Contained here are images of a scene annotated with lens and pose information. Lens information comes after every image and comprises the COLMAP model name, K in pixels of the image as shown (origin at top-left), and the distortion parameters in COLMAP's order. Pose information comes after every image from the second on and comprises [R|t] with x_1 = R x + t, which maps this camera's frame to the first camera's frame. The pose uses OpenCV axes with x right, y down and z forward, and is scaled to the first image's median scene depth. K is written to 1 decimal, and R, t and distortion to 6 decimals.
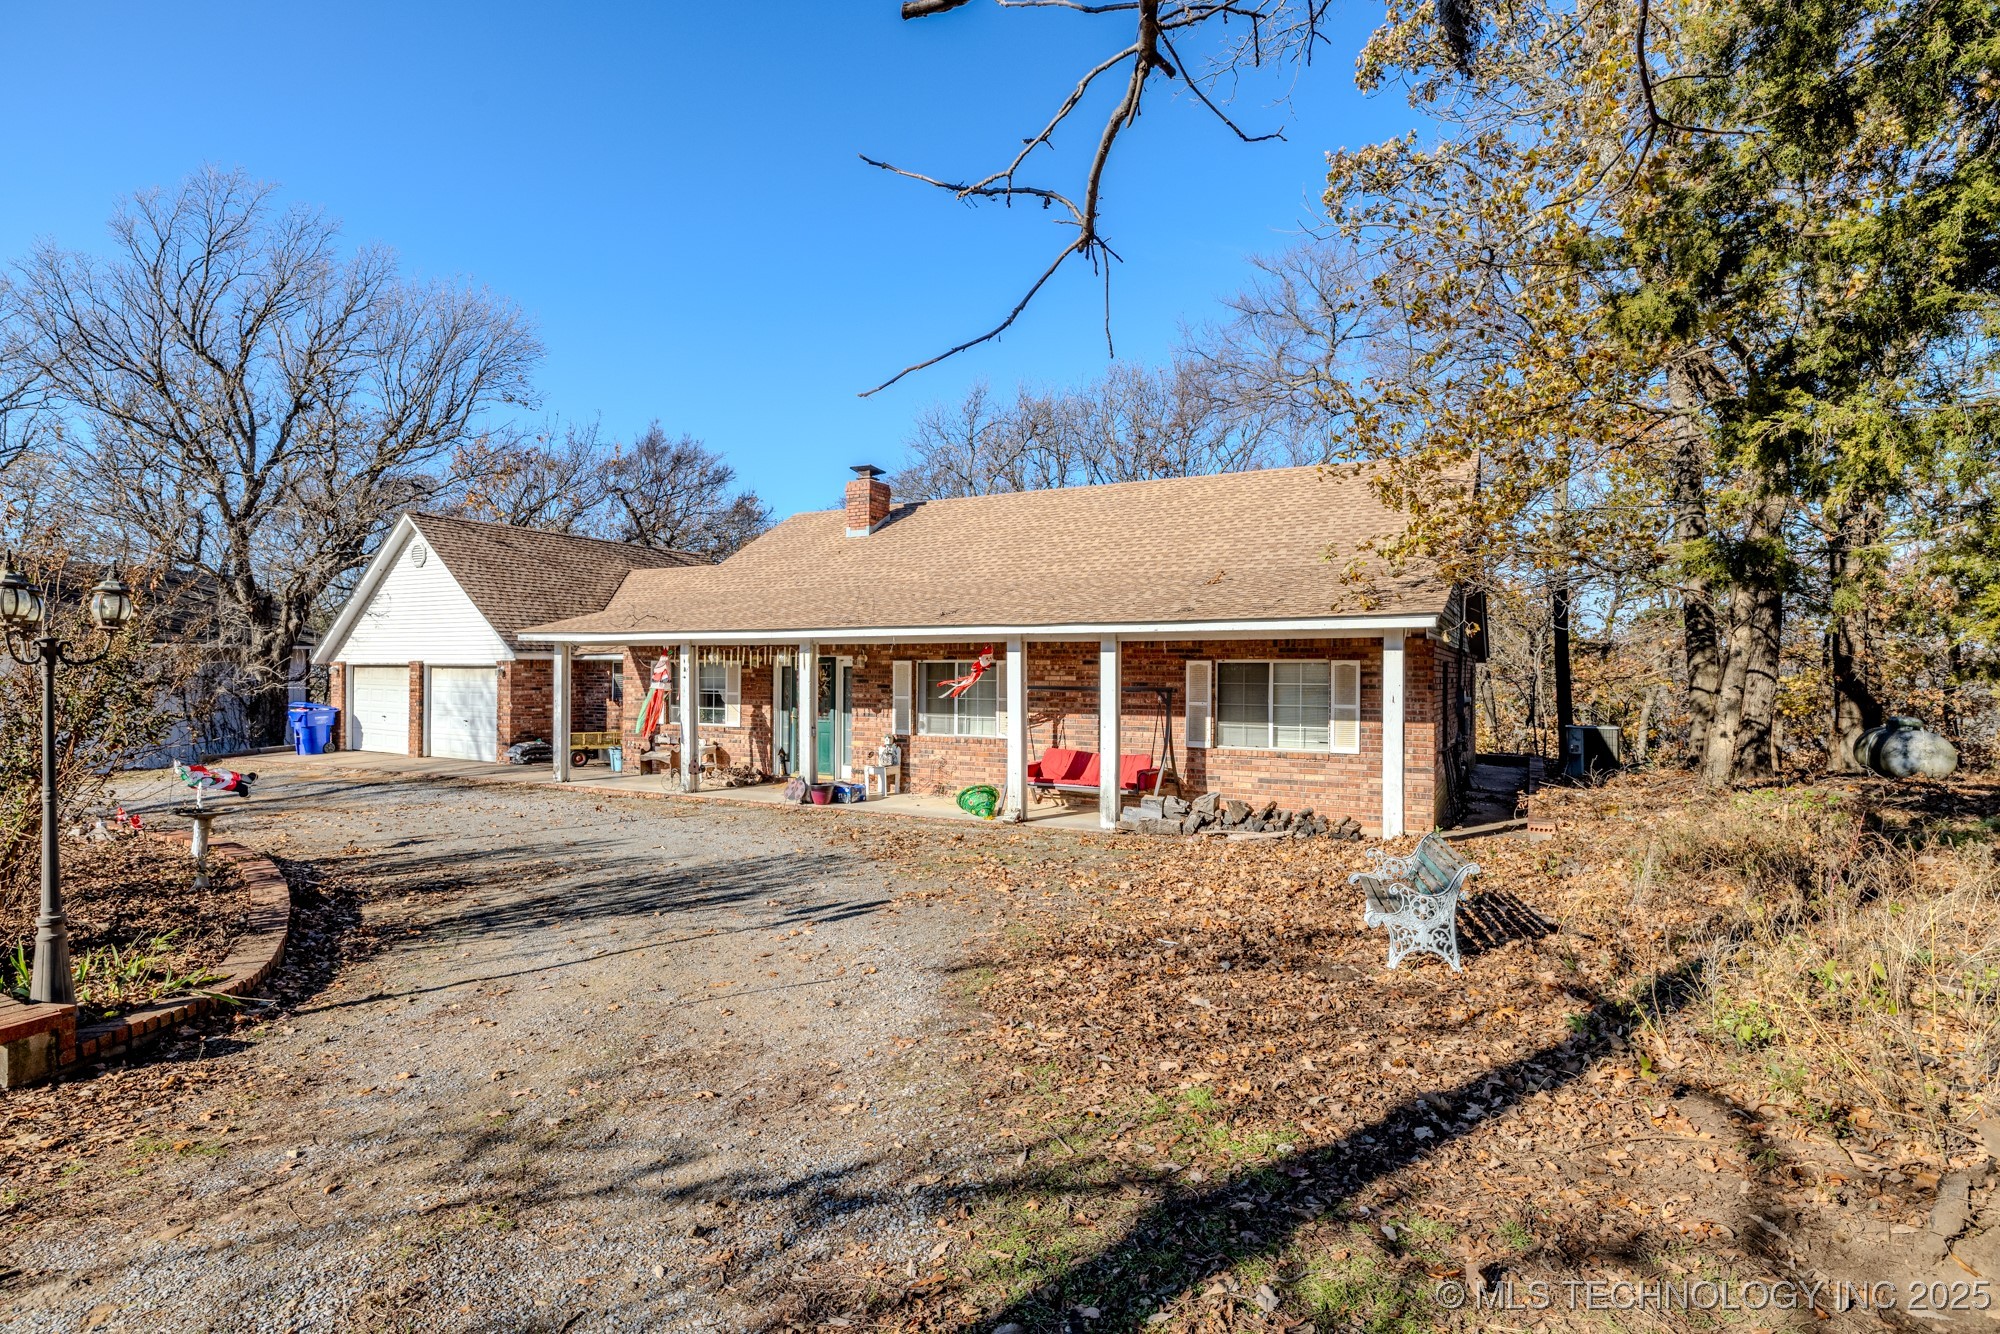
lens RADIAL K [[988.4, 0, 997.9], [0, 988.4, 671.3], [0, 0, 1]] dist [-0.001110, 0.000260]
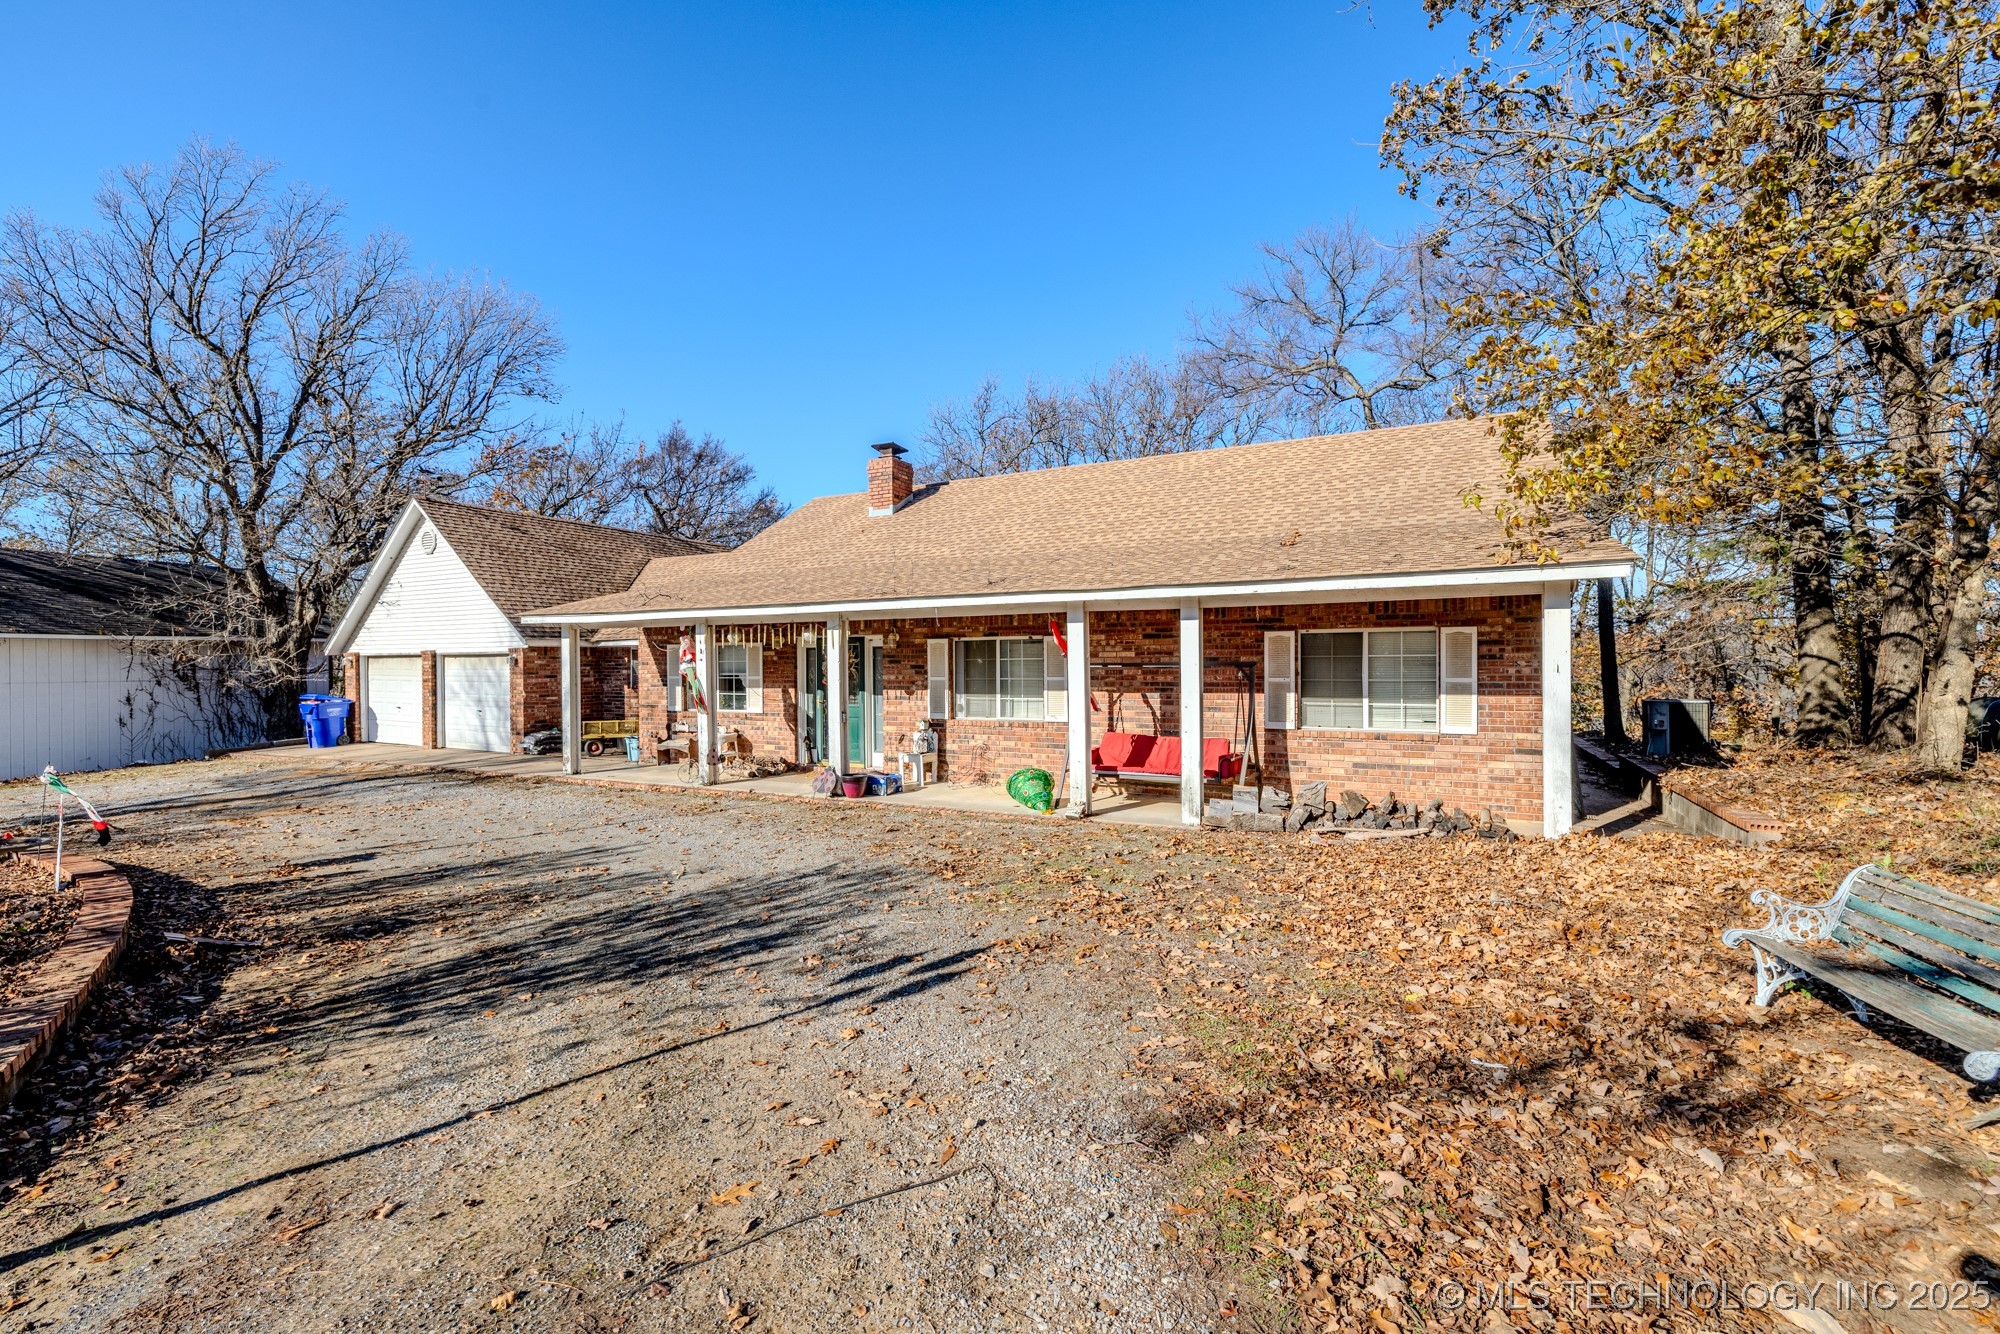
lens RADIAL K [[858.6, 0, 1002.8], [0, 858.6, 669.4], [0, 0, 1]] dist [0.001855, 0.000098]
pose [[0.999756, -0.012708, 0.018080, -0.043343], [0.012542, 0.999878, 0.009269, 0.009569], [-0.018196, -0.009040, 0.999794, 0.166793]]
